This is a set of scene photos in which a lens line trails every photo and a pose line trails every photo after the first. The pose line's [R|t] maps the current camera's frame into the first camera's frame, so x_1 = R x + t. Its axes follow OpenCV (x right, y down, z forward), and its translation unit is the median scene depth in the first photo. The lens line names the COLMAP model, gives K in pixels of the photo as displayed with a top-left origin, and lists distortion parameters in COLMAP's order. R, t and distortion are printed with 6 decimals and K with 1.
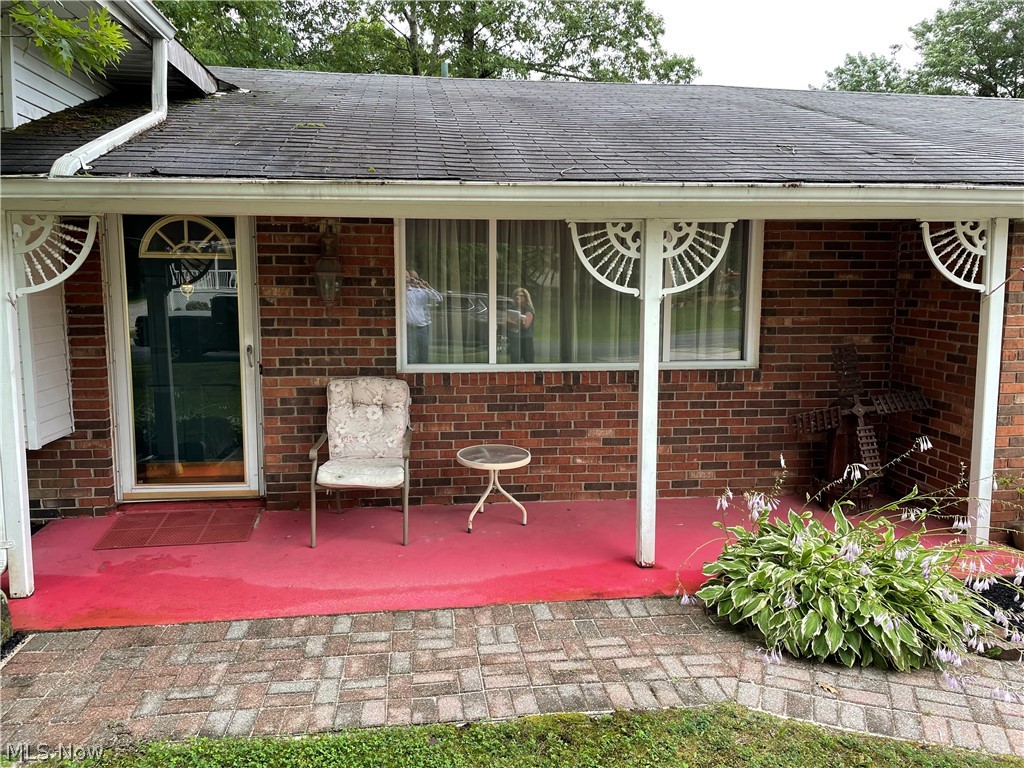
lens RADIAL K [[773.9, 0, 514.9], [0, 773.9, 378.3], [0, 0, 1]] dist [0.097706, -0.138101]
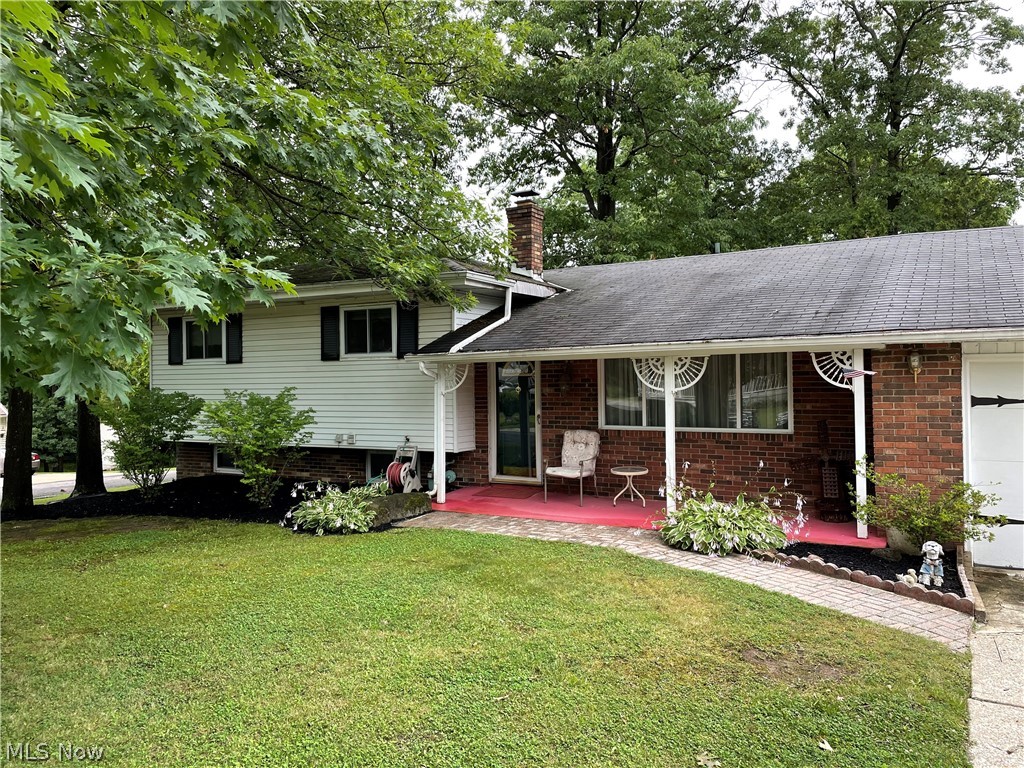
lens RADIAL K [[774.2, 0, 512.7], [0, 774.2, 370.0], [0, 0, 1]] dist [0.104410, -0.130935]
pose [[0.792087, -0.020703, -0.610057, 0.959861], [-0.059650, 0.992016, -0.111113, 0.082748], [0.607486, 0.124401, 0.784528, -0.795902]]
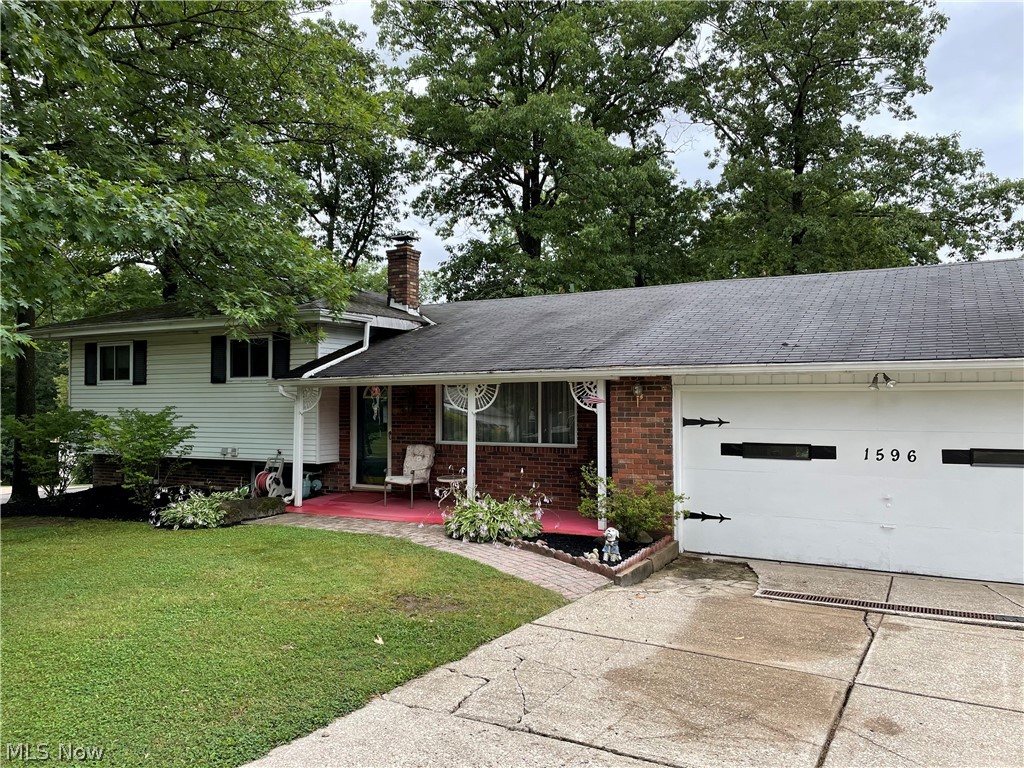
lens RADIAL K [[773.9, 0, 514.9], [0, 773.9, 378.3], [0, 0, 1]] dist [0.097706, -0.138101]
pose [[0.804028, -0.022342, -0.594172, 1.548456], [-0.066591, 0.989623, -0.127323, 0.085280], [0.590851, 0.141938, 0.794197, -0.833774]]
